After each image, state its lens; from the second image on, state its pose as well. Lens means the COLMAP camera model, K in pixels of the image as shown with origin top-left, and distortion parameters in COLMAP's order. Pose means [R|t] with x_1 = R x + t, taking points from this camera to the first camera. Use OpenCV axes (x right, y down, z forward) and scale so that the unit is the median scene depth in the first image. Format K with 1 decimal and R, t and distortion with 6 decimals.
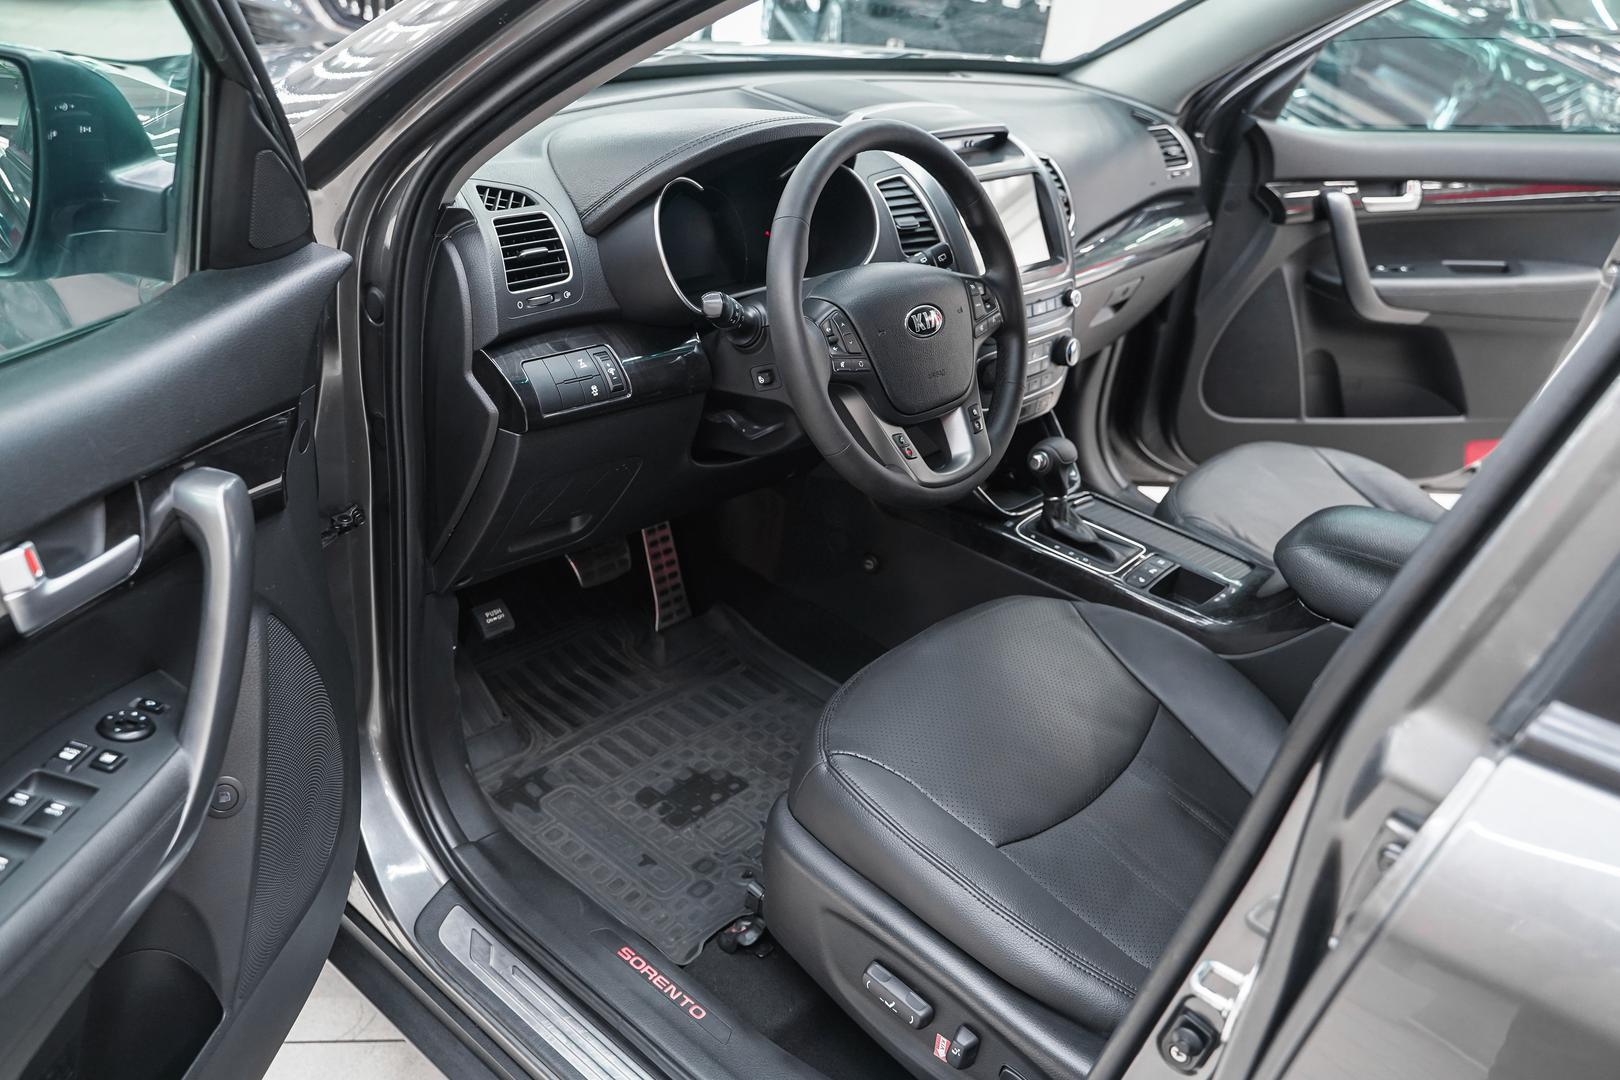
lens RADIAL K [[1275.1, 0, 795.2], [0, 1275.1, 541.8], [0, 0, 1]] dist [-0.007402, 0.000339]
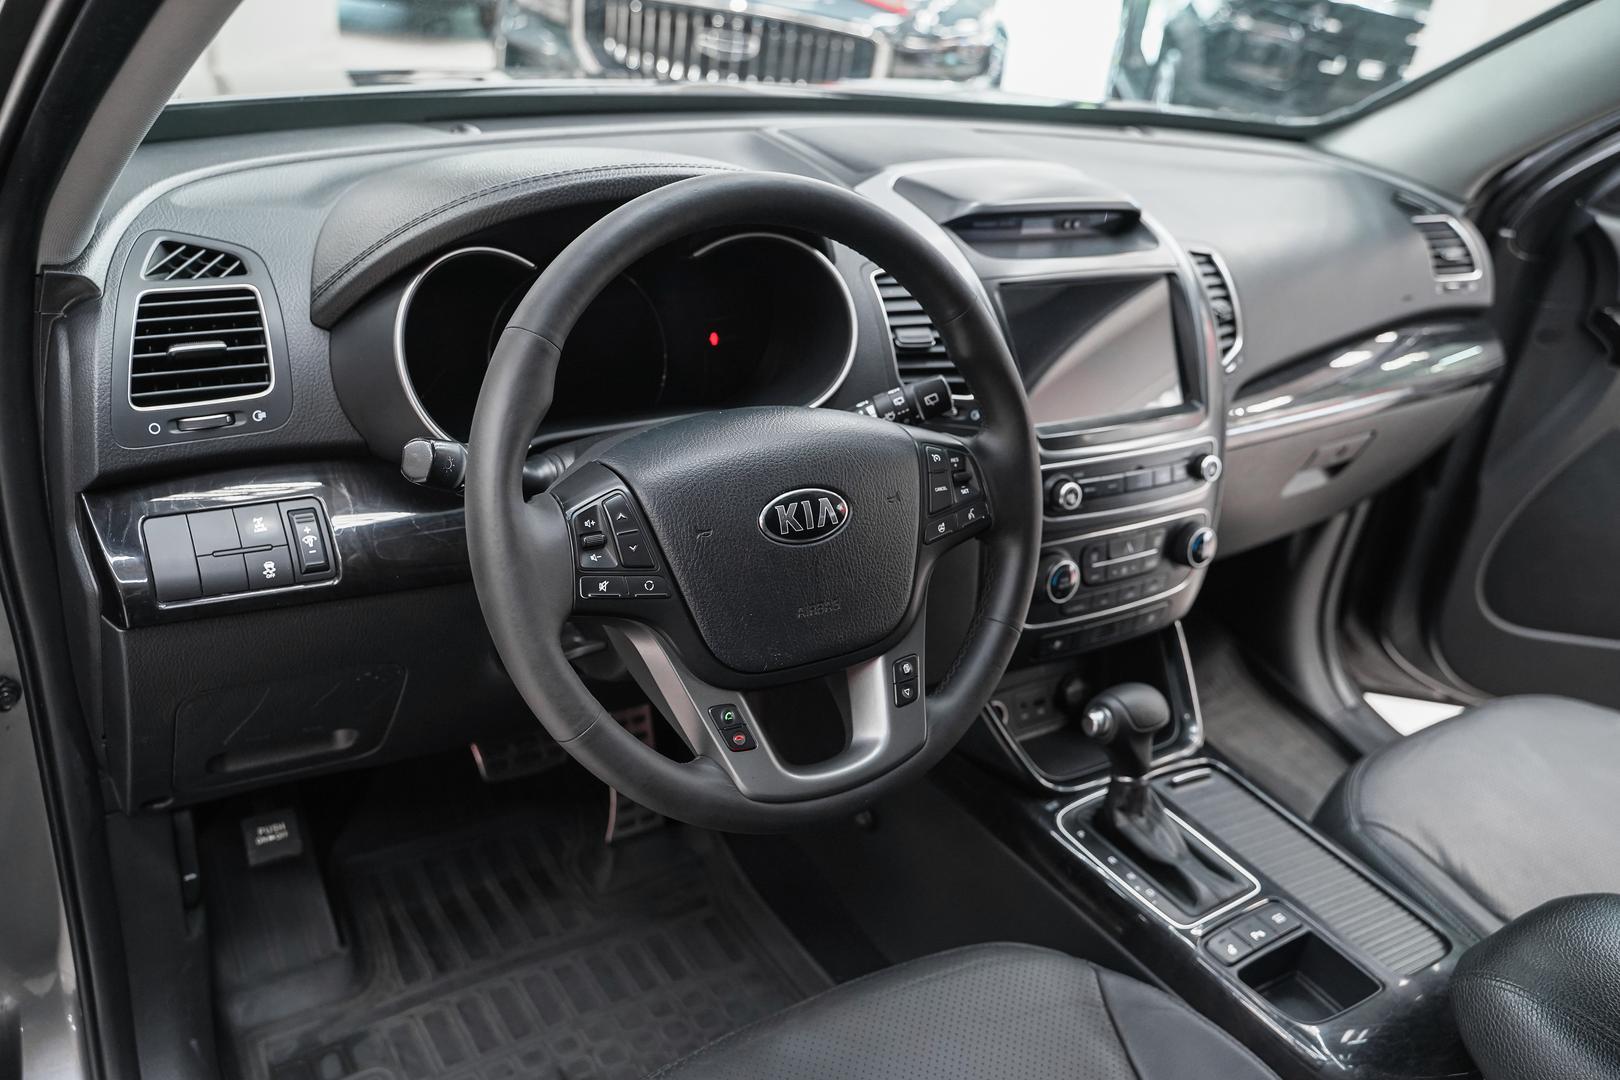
lens RADIAL K [[1275.1, 0, 810.0], [0, 1275.1, 545.4], [0, 0, 1]] dist [-0.007402, 0.000339]
pose [[0.963916, 0.118261, -0.238495, 0.185462], [-0.128832, 0.991237, -0.029176, -0.108363], [0.232955, 0.058849, 0.970705, 0.329304]]
